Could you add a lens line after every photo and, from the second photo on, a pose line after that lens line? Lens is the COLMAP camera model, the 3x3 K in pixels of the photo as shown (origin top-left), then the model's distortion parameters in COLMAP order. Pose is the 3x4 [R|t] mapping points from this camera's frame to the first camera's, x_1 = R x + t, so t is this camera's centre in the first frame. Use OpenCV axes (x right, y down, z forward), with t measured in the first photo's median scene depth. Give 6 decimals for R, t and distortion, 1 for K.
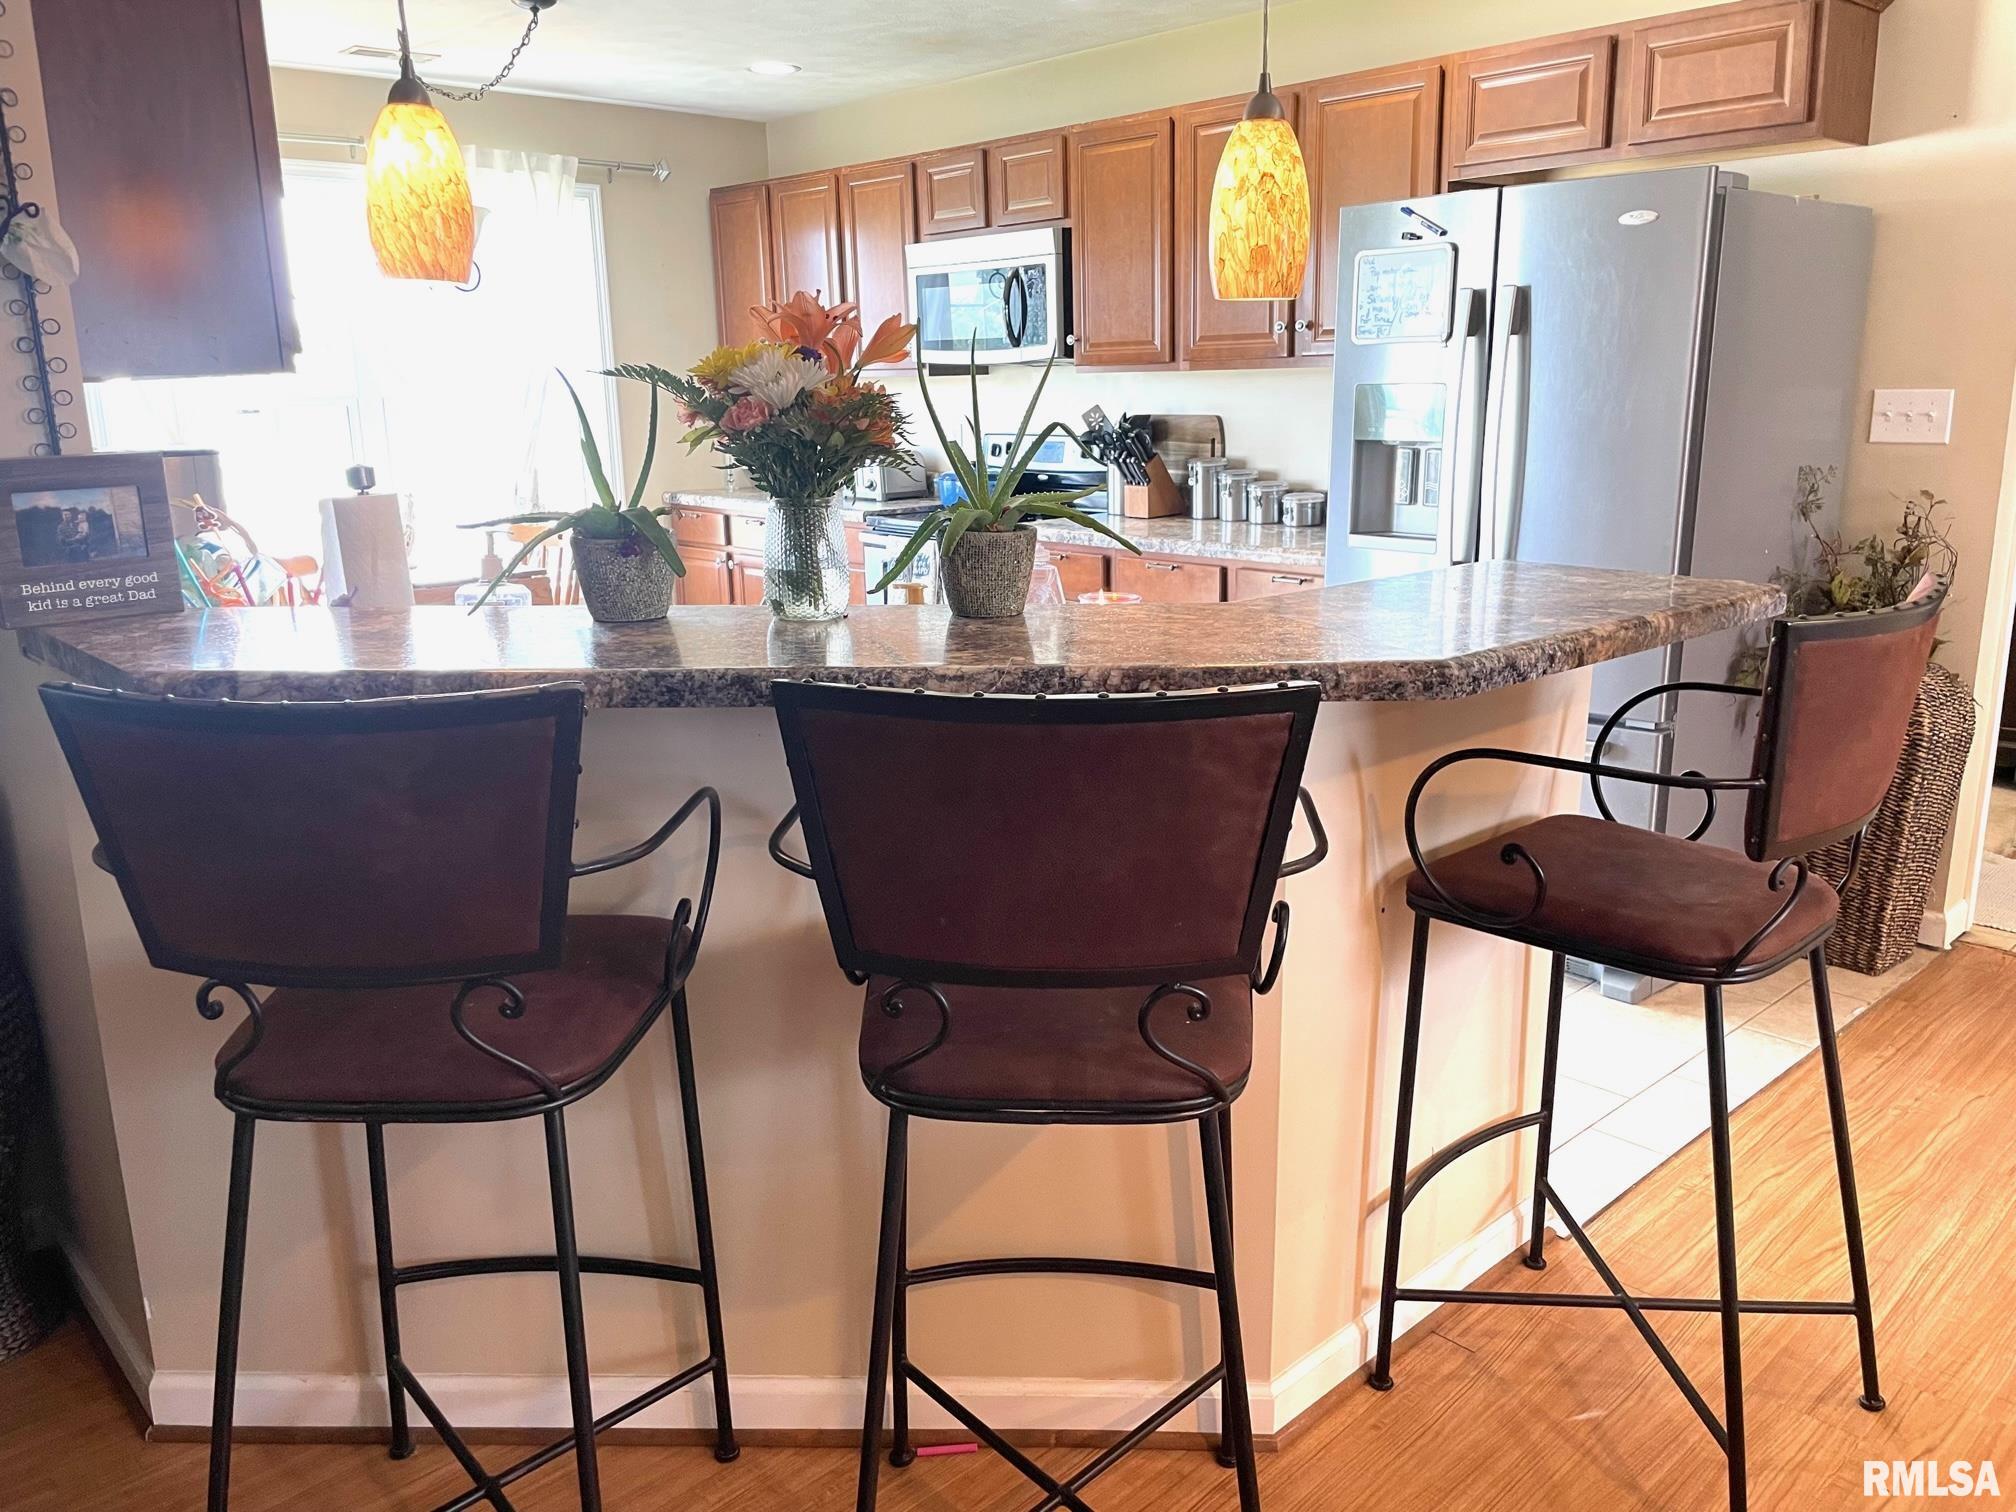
lens RADIAL K [[1506.8, 0, 1011.0], [0, 1506.8, 742.9], [0, 0, 1]] dist [0.104206, -0.149597]
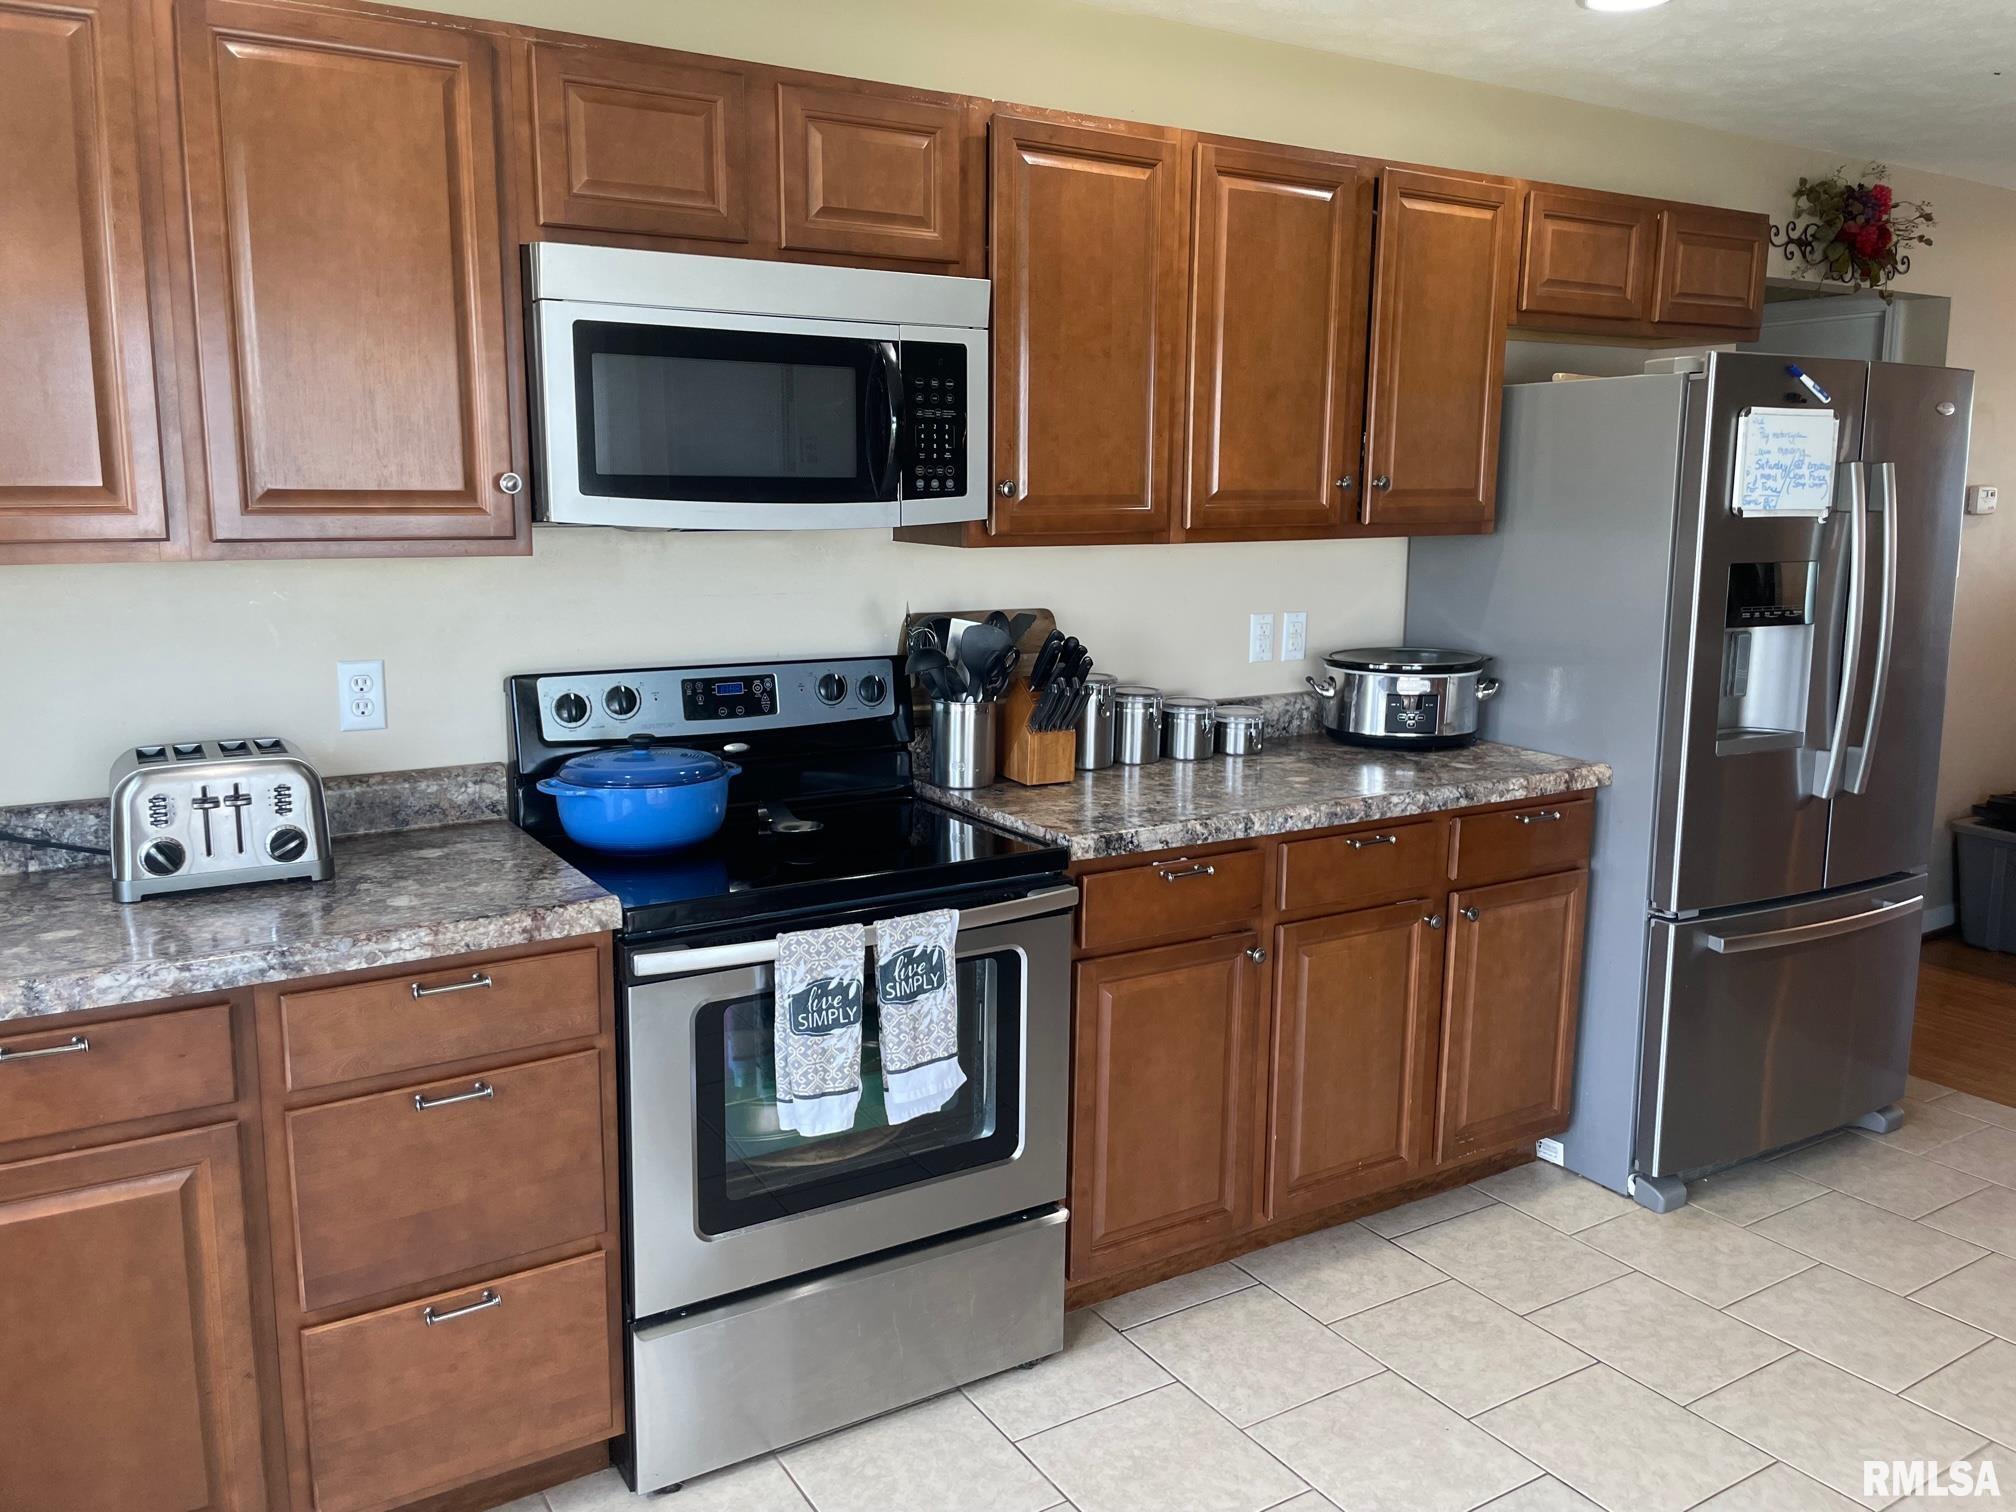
lens RADIAL K [[1506.8, 0, 1011.0], [0, 1506.8, 742.9], [0, 0, 1]] dist [0.104206, -0.149597]
pose [[0.189490, -0.139013, 0.971992, -0.502616], [0.225911, 0.969542, 0.094621, -0.235835], [-0.955541, 0.201653, 0.215123, 0.928494]]
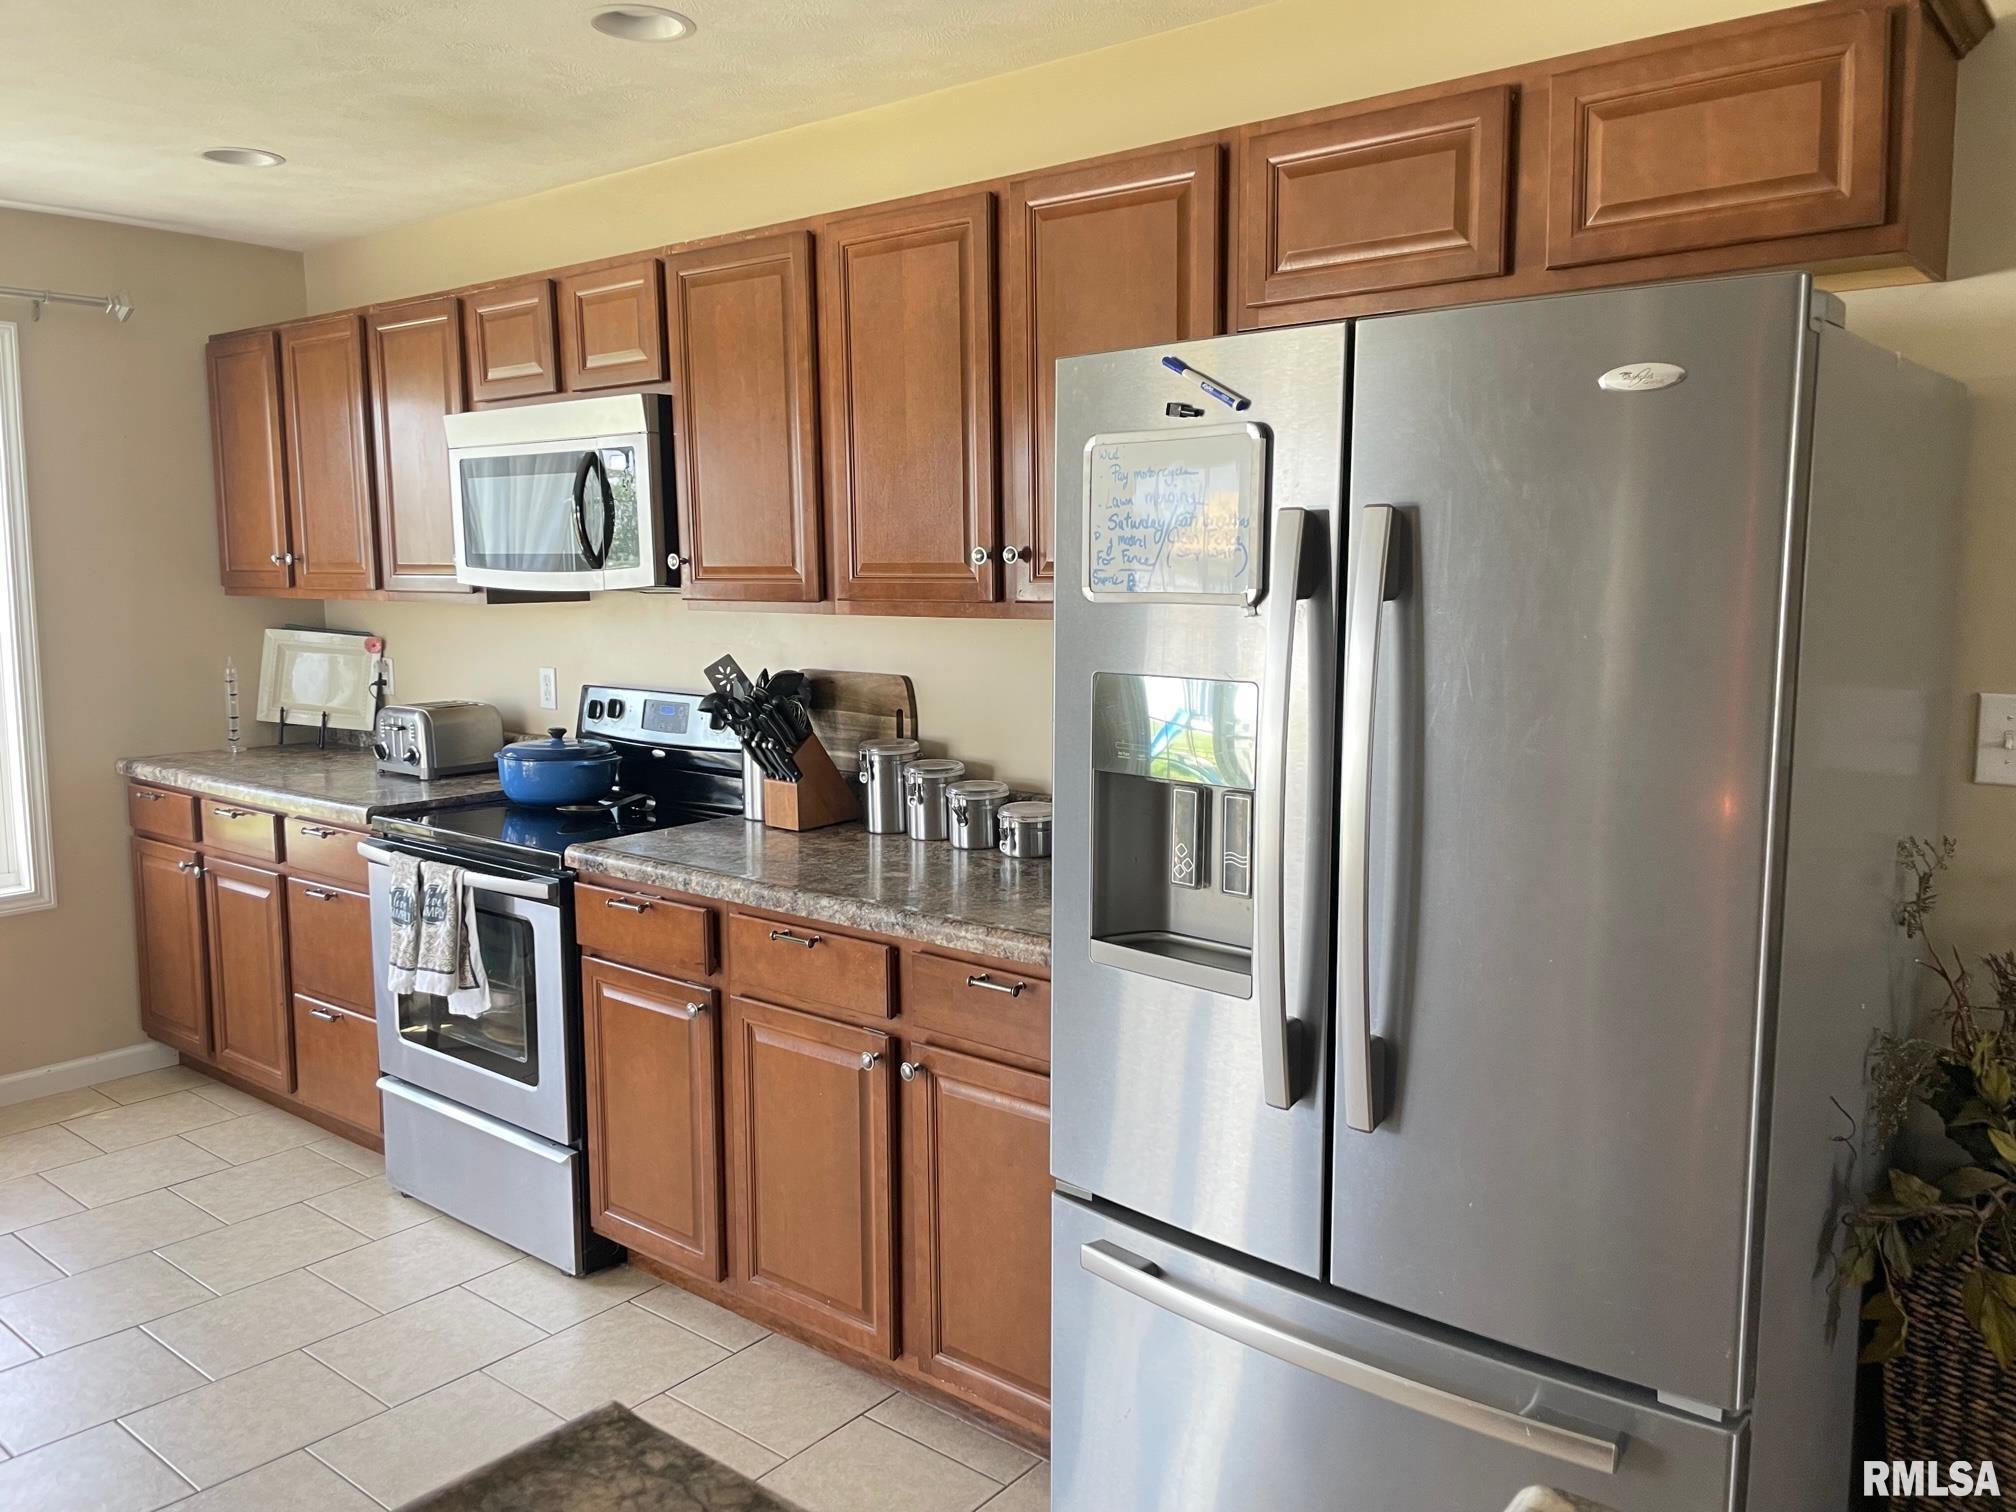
lens RADIAL K [[1506.8, 0, 1011.0], [0, 1506.8, 742.9], [0, 0, 1]] dist [0.104206, -0.149597]
pose [[0.989717, 0.000137, 0.143040, 0.093588], [0.017439, 0.992424, -0.121613, -0.112920], [-0.141973, 0.122857, 0.982217, 0.371722]]
